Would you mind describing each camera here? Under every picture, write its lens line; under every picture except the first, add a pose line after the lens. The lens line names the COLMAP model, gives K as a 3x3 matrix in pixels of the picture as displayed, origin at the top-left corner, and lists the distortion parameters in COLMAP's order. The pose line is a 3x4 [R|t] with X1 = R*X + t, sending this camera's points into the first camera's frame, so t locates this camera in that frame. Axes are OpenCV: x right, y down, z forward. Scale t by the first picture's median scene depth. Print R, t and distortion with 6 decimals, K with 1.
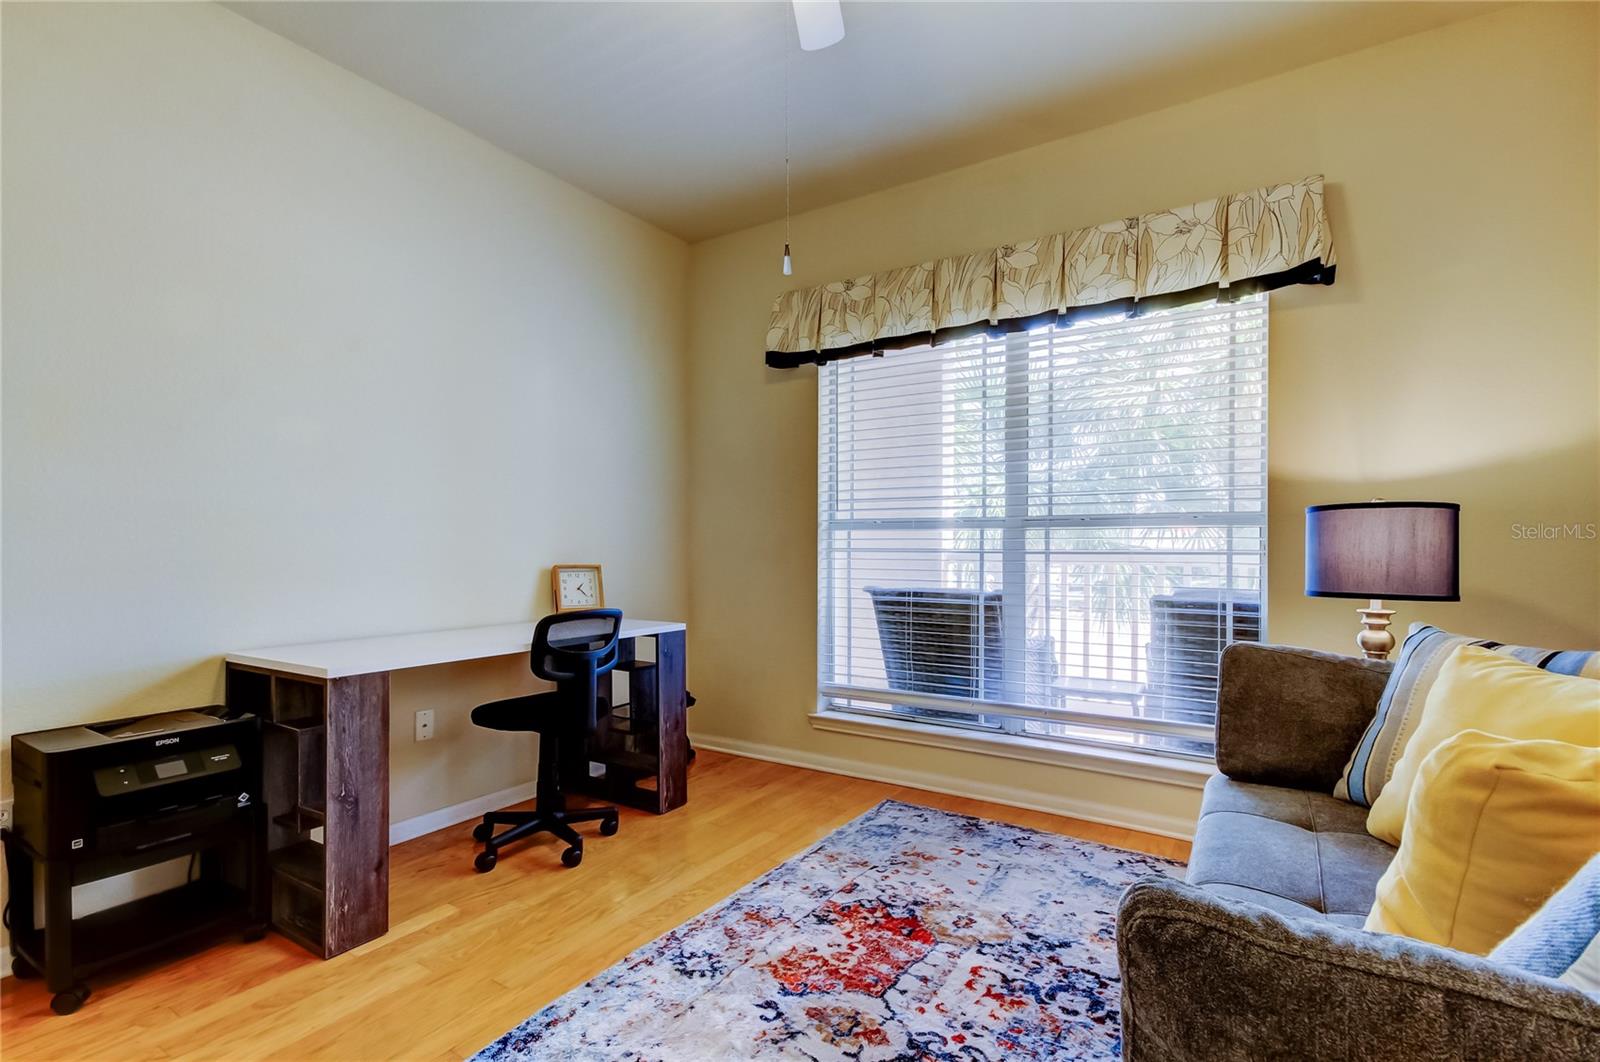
lens RADIAL K [[735.5, 0, 802.7], [0, 735.5, 547.5], [0, 0, 1]] dist [-0.001502, -0.000291]
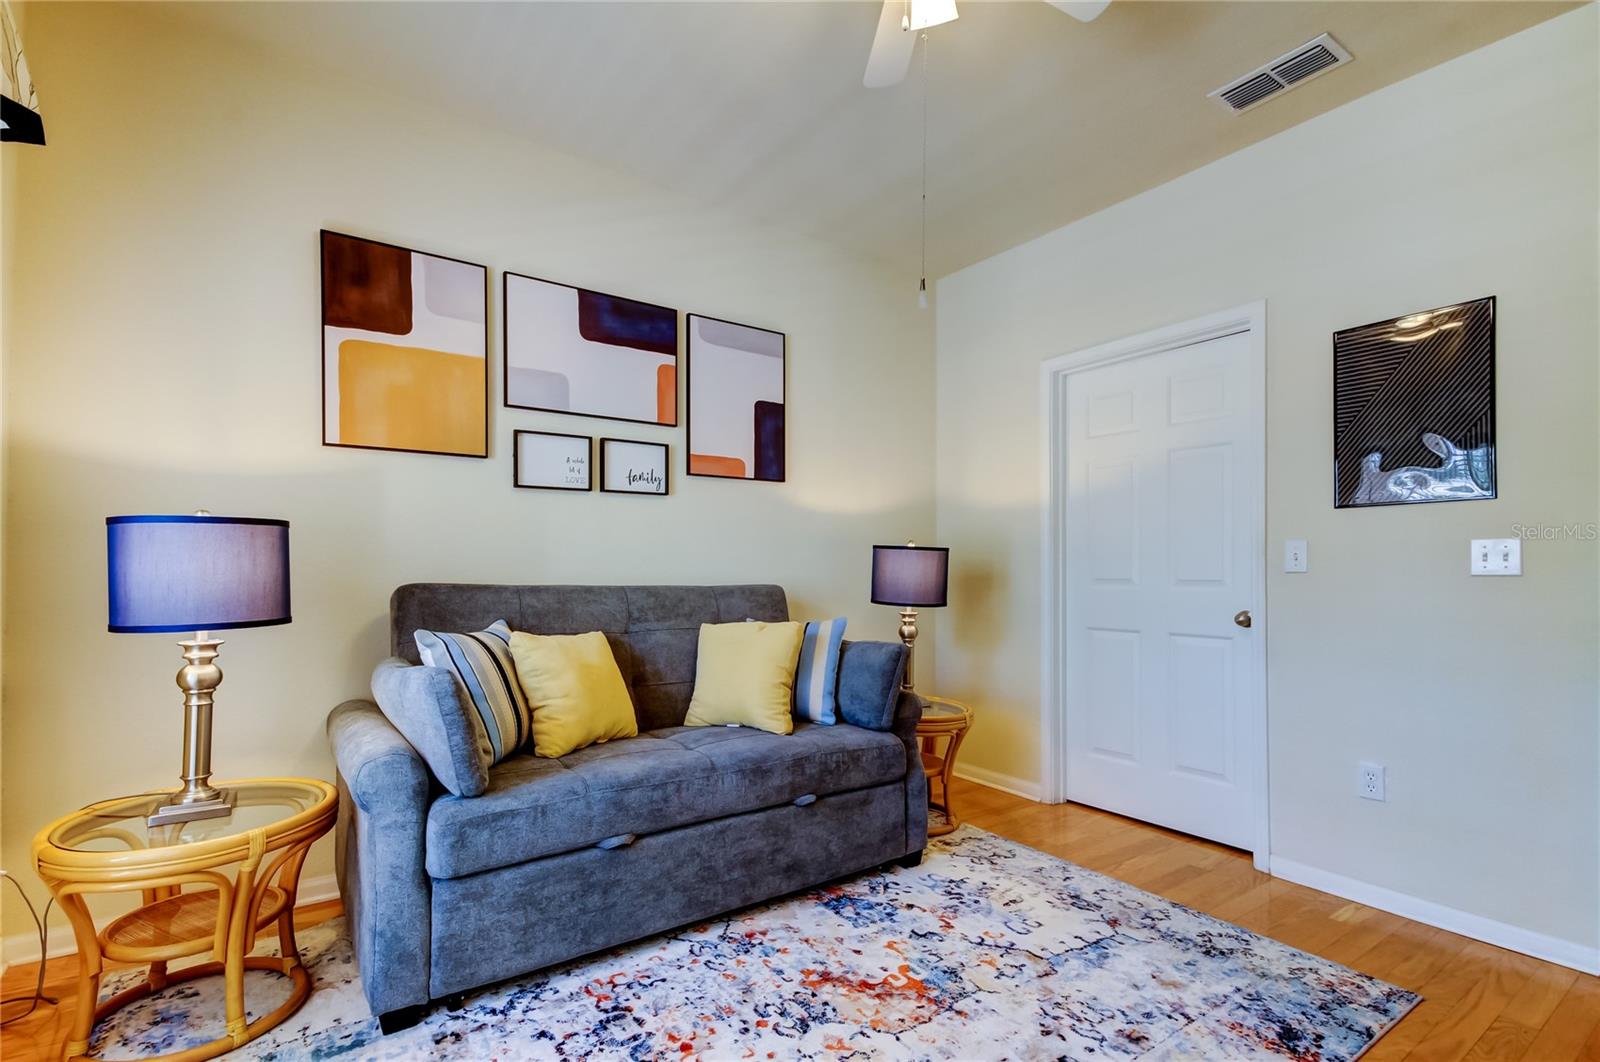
lens RADIAL K [[733.7, 0, 811.8], [0, 733.7, 563.7], [0, 0, 1]] dist [0.002259, 0.000020]
pose [[-0.926745, -0.005796, 0.375646, -0.210107], [-0.010009, 0.999907, -0.009265, -0.005762], [-0.375558, -0.012346, -0.926717, 1.597805]]
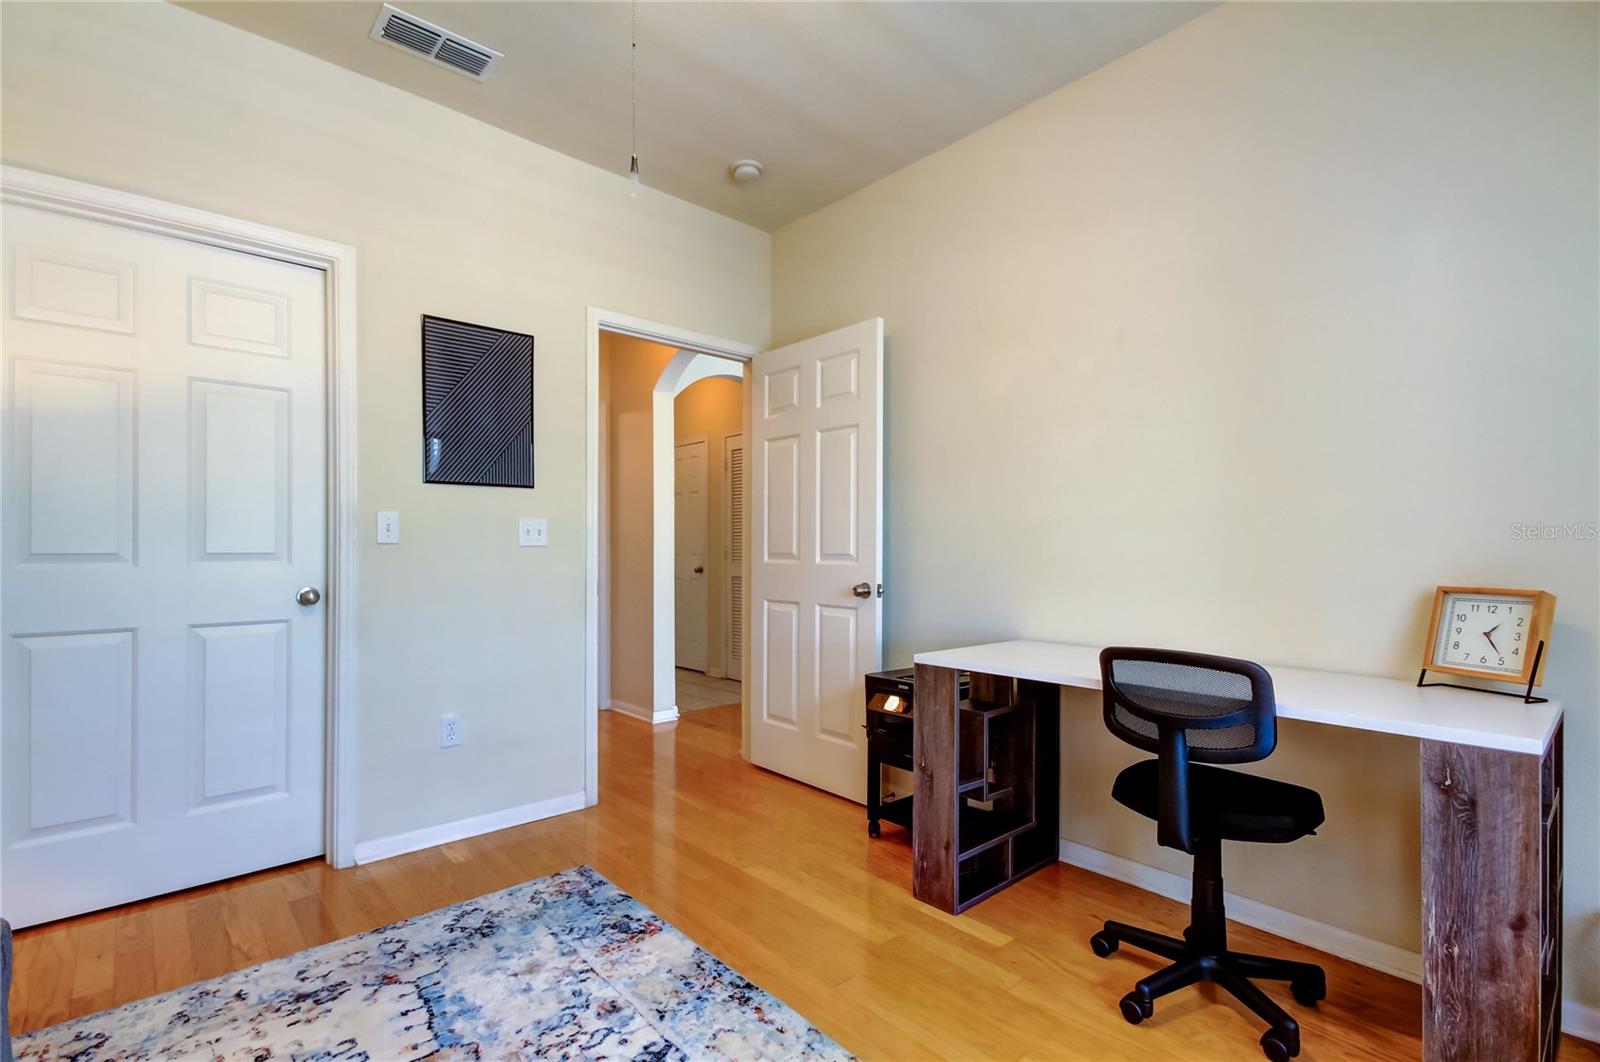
lens RADIAL K [[735.5, 0, 802.7], [0, 735.5, 547.5], [0, 0, 1]] dist [-0.001502, -0.000291]
pose [[-0.269047, 0.001418, -0.963126, 0.530115], [-0.002262, 0.999995, 0.002104, -0.008637], [0.963124, 0.002745, -0.269042, 1.102567]]
